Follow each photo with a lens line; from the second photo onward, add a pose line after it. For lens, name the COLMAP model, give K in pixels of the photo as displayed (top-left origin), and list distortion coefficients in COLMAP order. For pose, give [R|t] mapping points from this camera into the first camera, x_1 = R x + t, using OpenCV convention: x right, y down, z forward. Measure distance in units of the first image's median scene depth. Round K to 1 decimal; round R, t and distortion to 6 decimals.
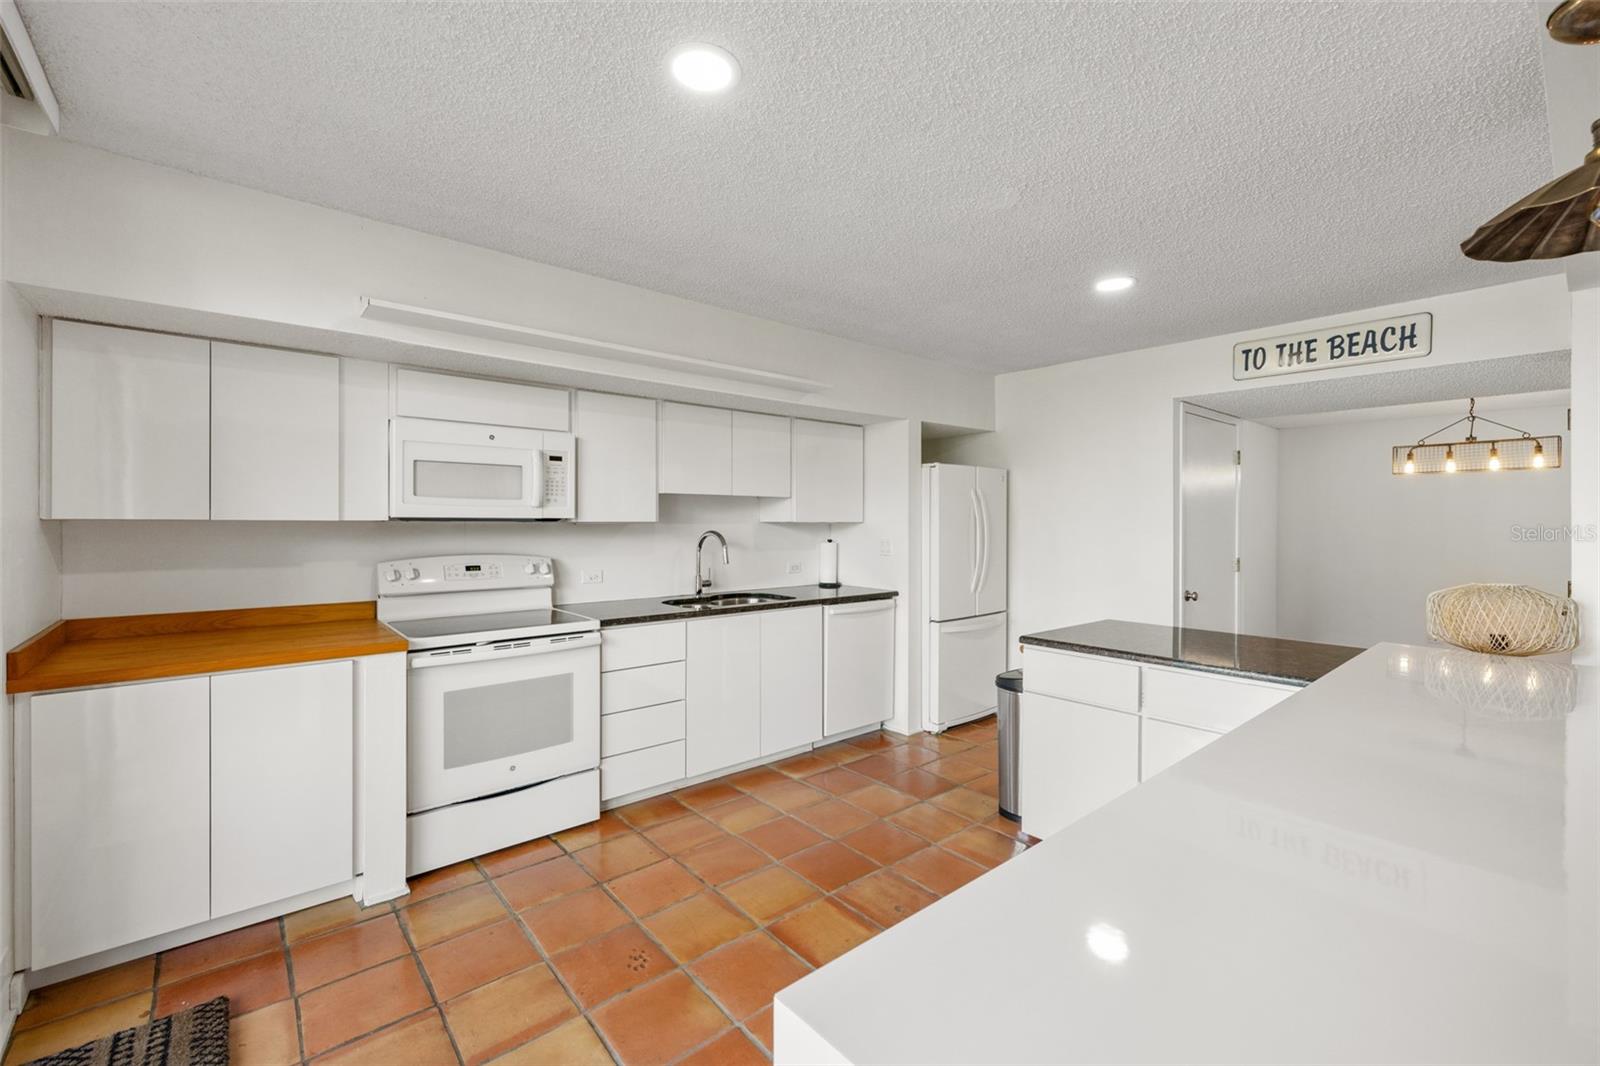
lens RADIAL K [[660.5, 0, 786.8], [0, 660.5, 531.1], [0, 0, 1]] dist [0.000831, 0.000169]
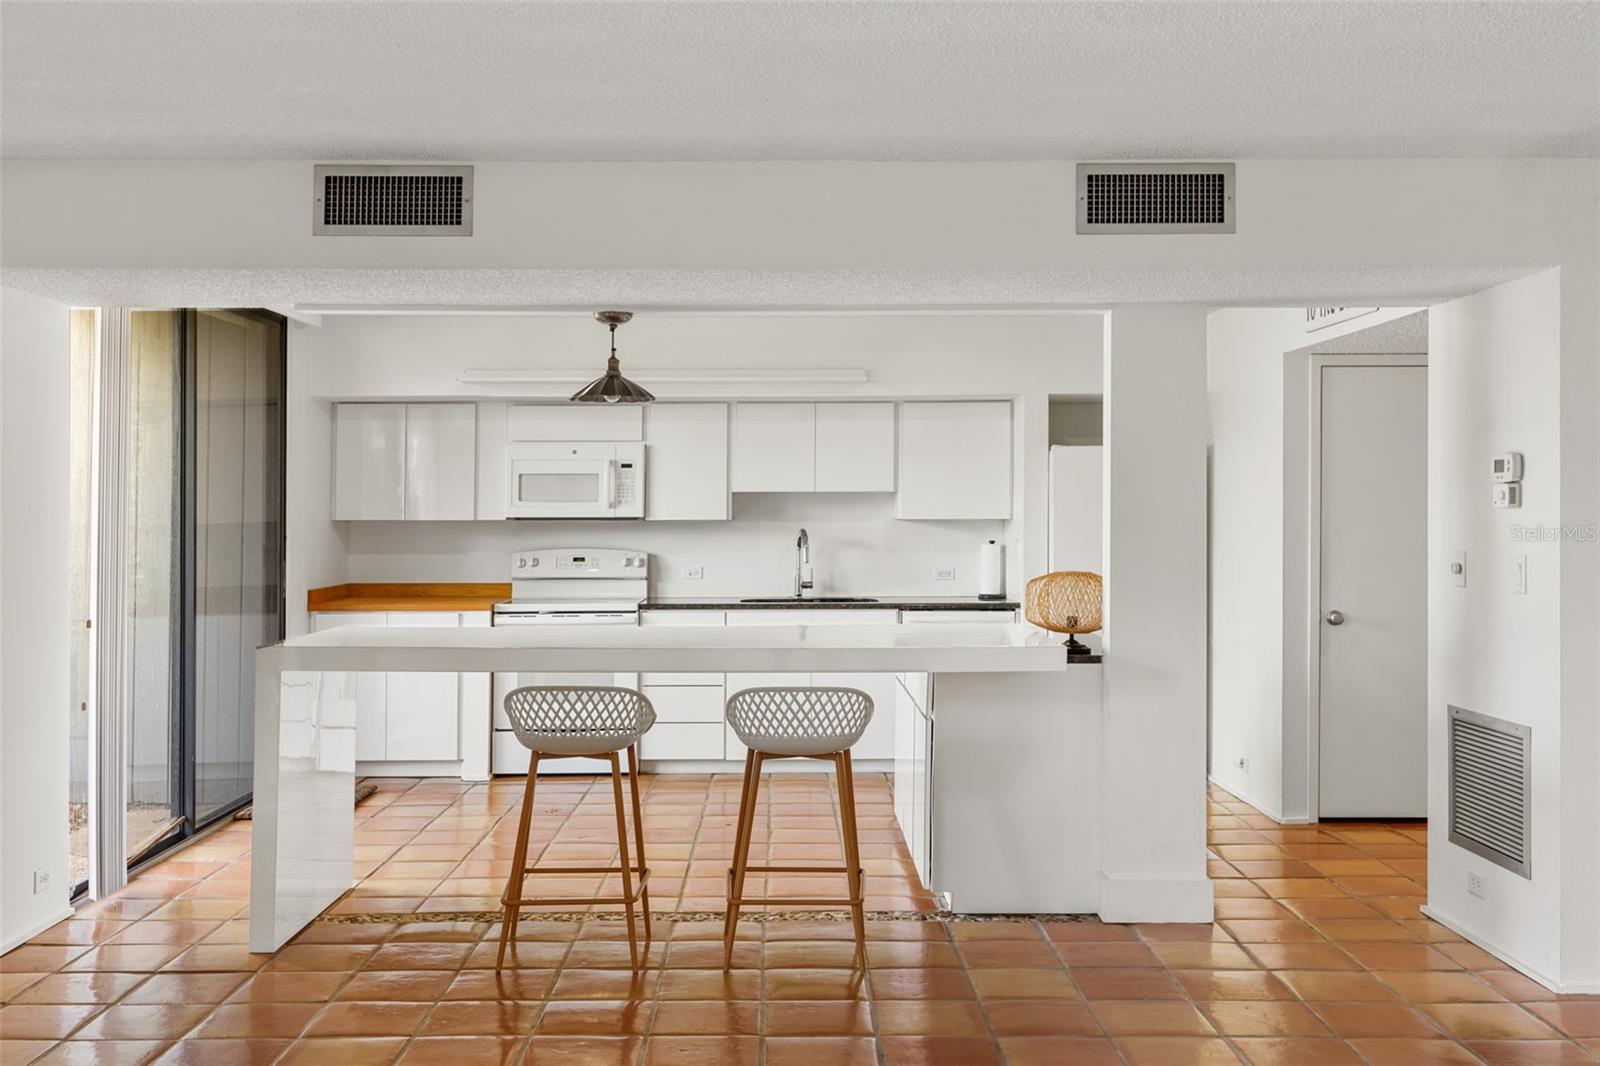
lens RADIAL K [[1566.1, 0, 795.7], [0, 1566.1, 467.6], [0, 0, 1]] dist [-0.012606, 0.000000]
pose [[0.764950, -0.026390, -0.643549, 1.648831], [-0.003933, 0.998950, -0.045638, 0.017694], [0.644078, 0.037442, 0.764043, -0.914133]]
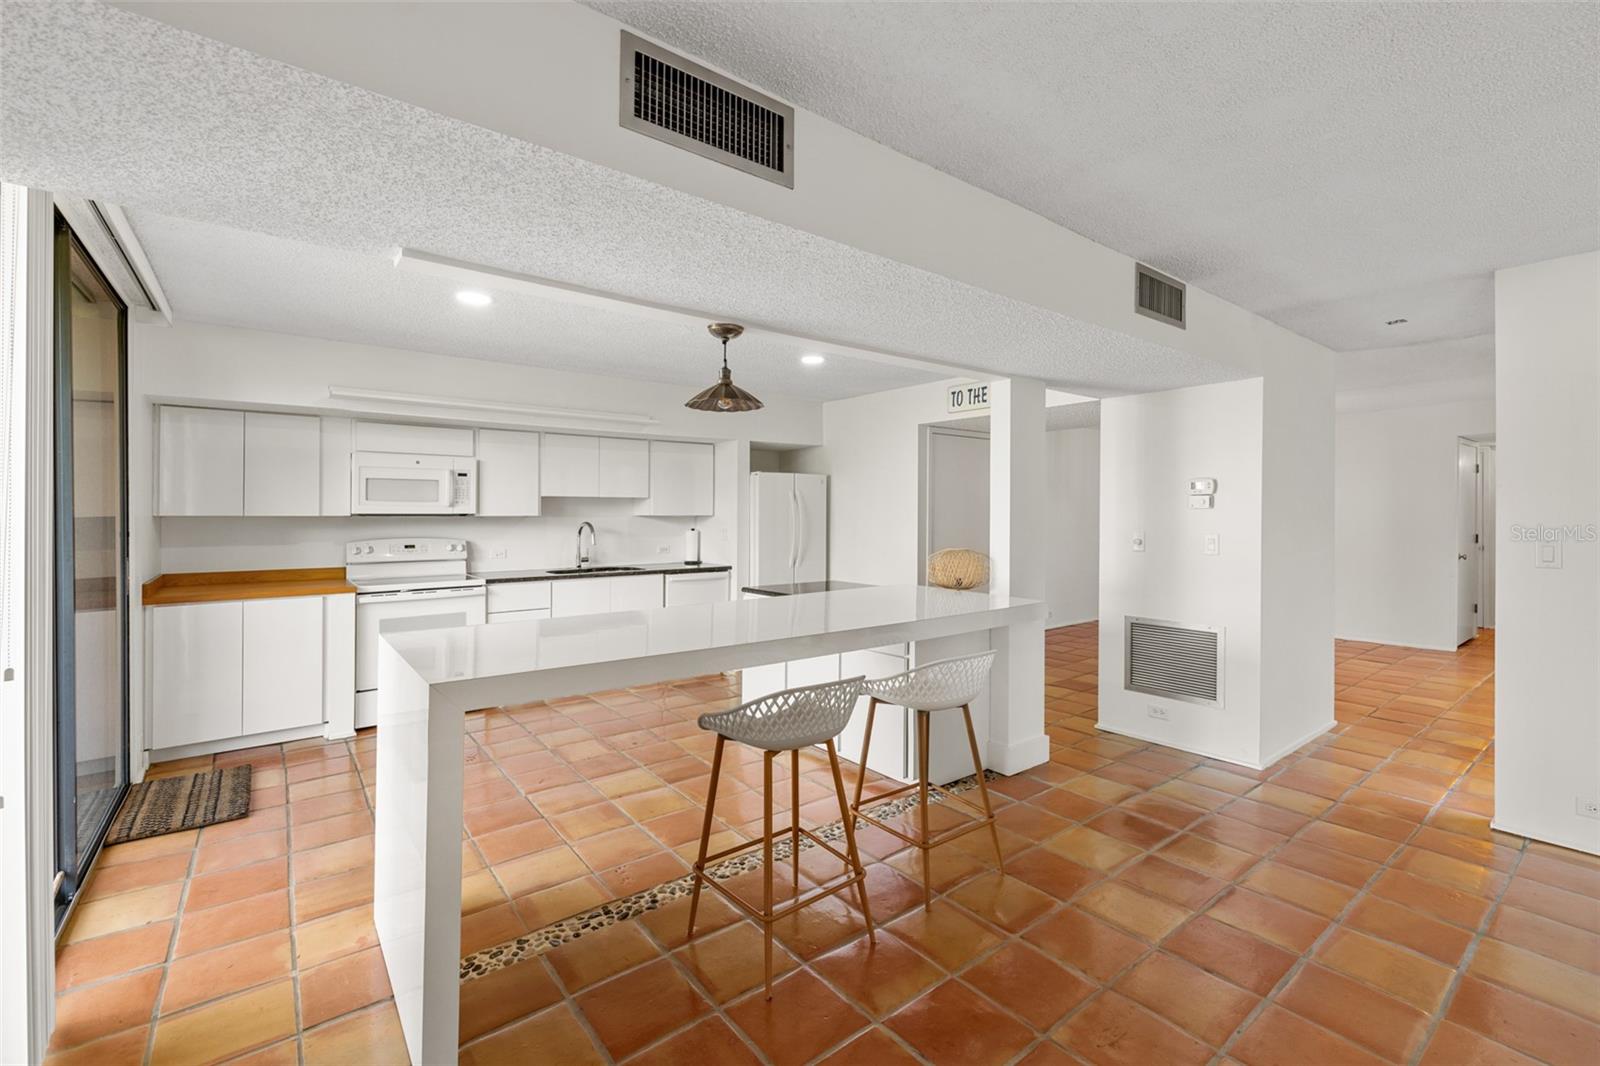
lens RADIAL K [[681.1, 0, 792.9], [0, 681.1, 516.7], [0, 0, 1]] dist [0.003016, 0.000115]
pose [[0.999107, -0.005399, -0.041905, 0.481360], [0.004847, 0.999900, -0.013259, 0.011559], [0.041972, 0.013044, 0.999034, -0.545936]]
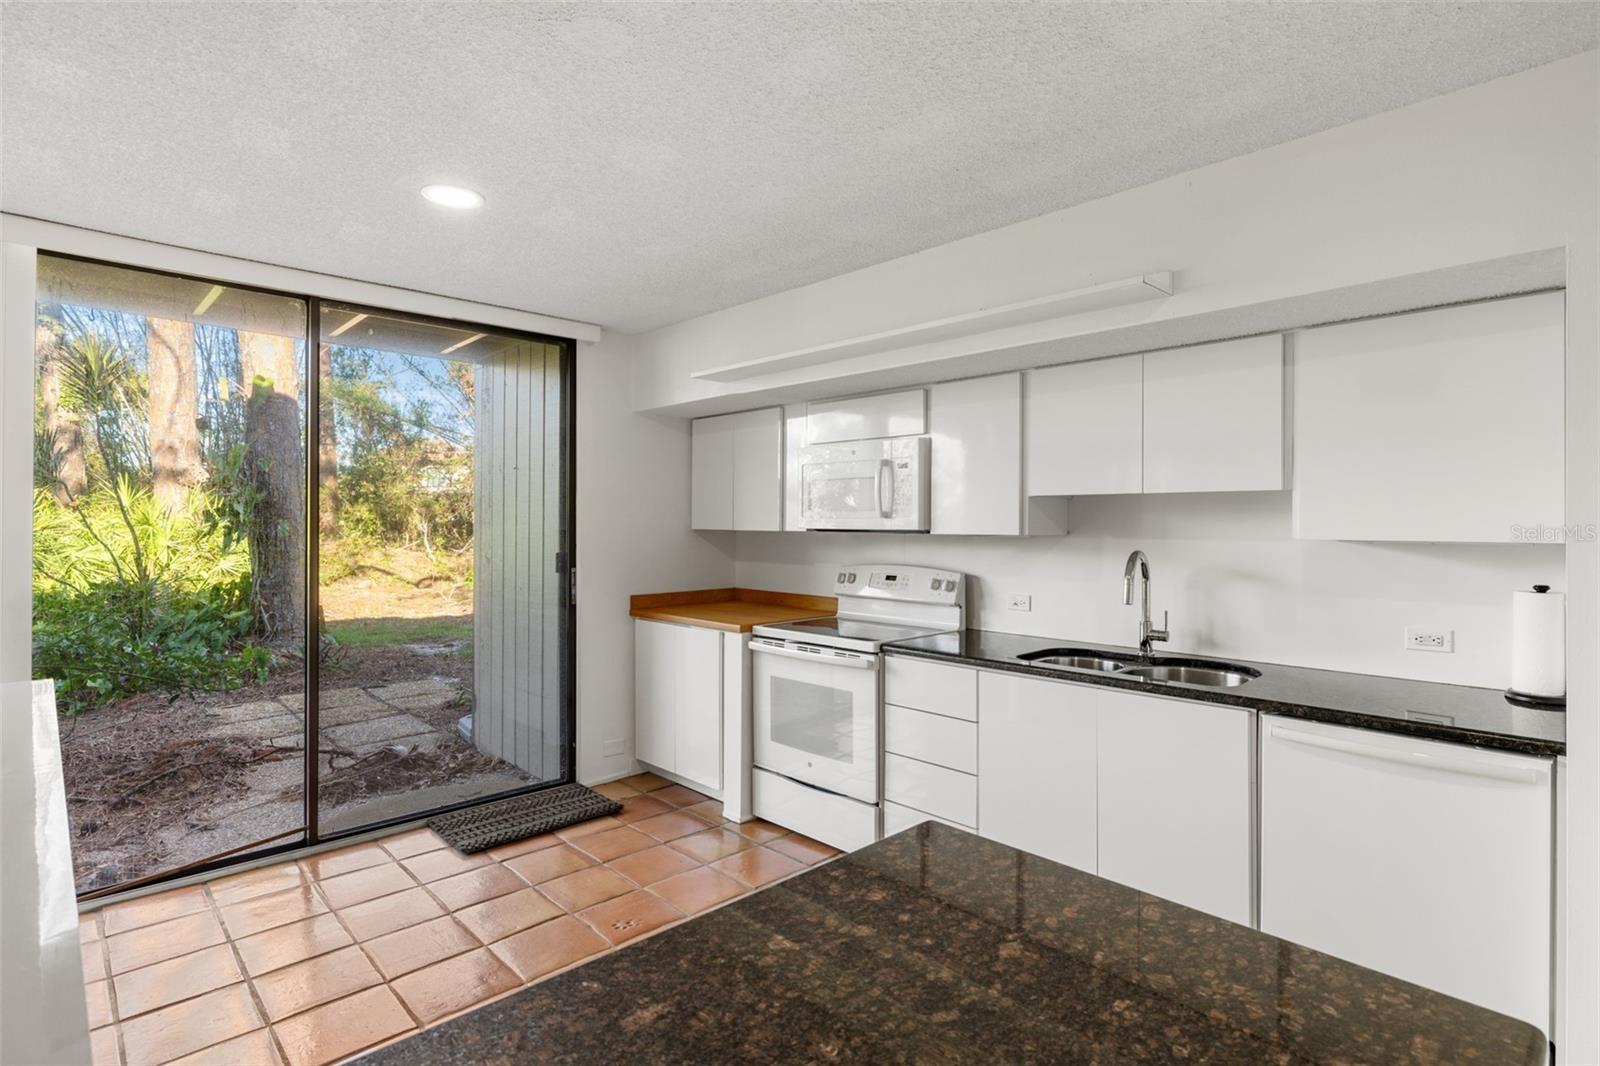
lens RADIAL K [[813.9, 0, 794.1], [0, 813.9, 513.9], [0, 0, 1]] dist [0.001754, 0.000211]
pose [[0.056920, -0.008149, -0.998345, 0.779601], [-0.011934, 0.999890, -0.008842, -0.029957], [0.998307, 0.012418, 0.056816, 0.777443]]
